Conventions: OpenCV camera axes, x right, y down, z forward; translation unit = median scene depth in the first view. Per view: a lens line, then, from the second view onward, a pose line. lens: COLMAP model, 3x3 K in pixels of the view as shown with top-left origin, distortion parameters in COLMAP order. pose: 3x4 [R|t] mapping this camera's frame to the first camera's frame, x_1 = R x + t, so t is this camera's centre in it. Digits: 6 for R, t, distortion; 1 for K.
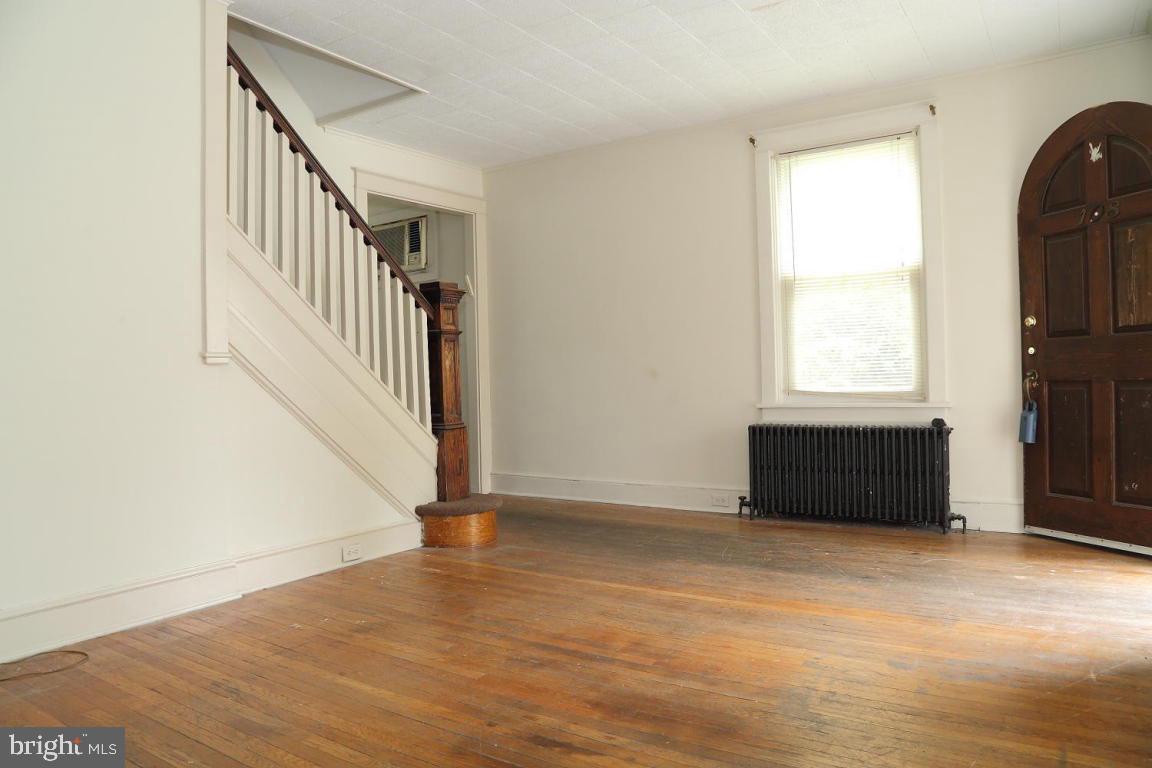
lens RADIAL K [[783.6, 0, 576.0], [0, 783.6, 384.0], [0, 0, 1]] dist [-0.083273, 0.000666]
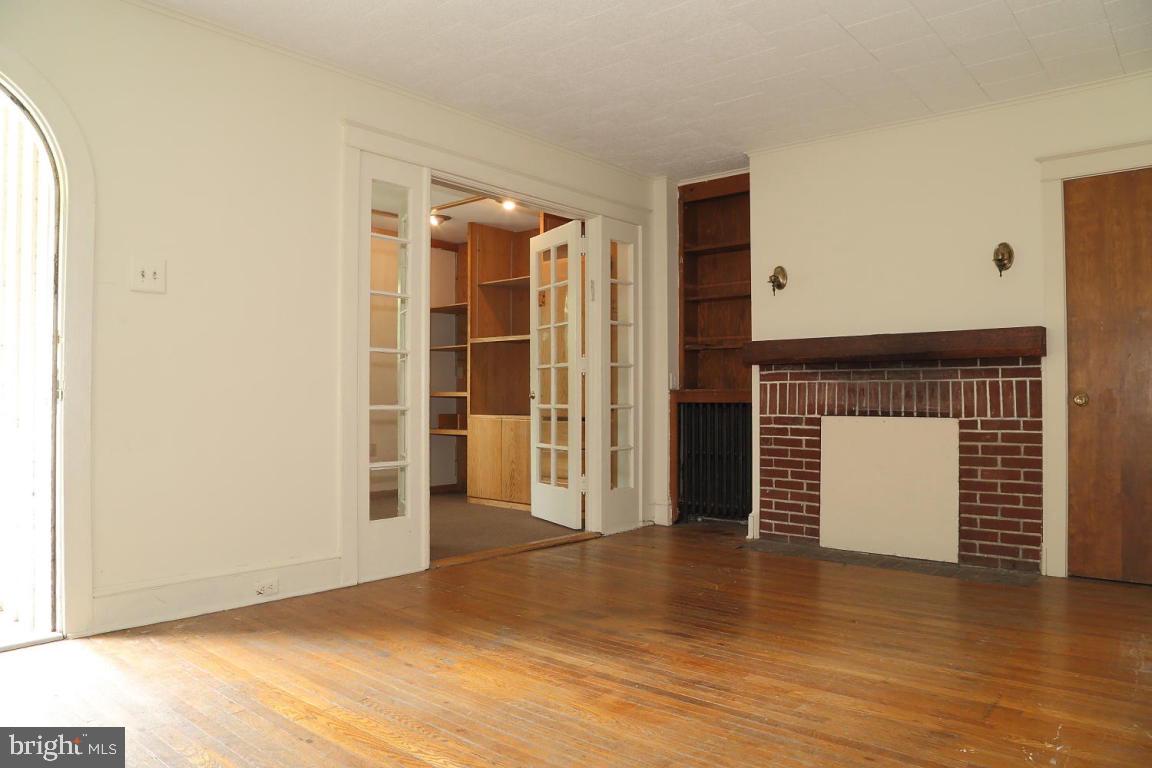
lens RADIAL K [[796.8, 0, 576.0], [0, 796.8, 384.0], [0, 0, 1]] dist [-0.091005, 0.000408]
pose [[-0.992511, 0.027141, 0.119105, -0.018258], [0.025756, 0.999582, -0.013150, -0.016914], [-0.119412, -0.009984, -0.992795, 1.481612]]
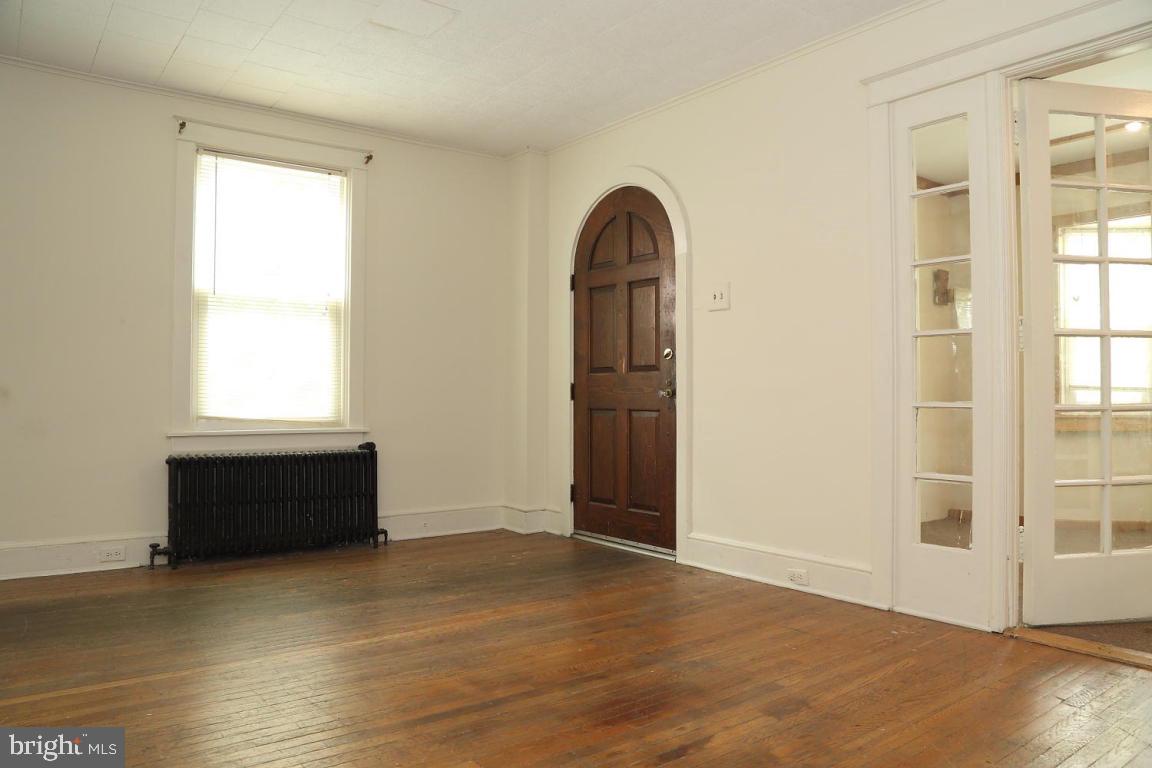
lens RADIAL K [[796.8, 0, 576.0], [0, 796.8, 384.0], [0, 0, 1]] dist [-0.091005, 0.000408]
pose [[0.325476, 0.043814, 0.944535, -0.604942], [-0.003382, 0.998973, -0.045174, 0.014819], [-0.945544, 0.011508, 0.325290, 0.442723]]
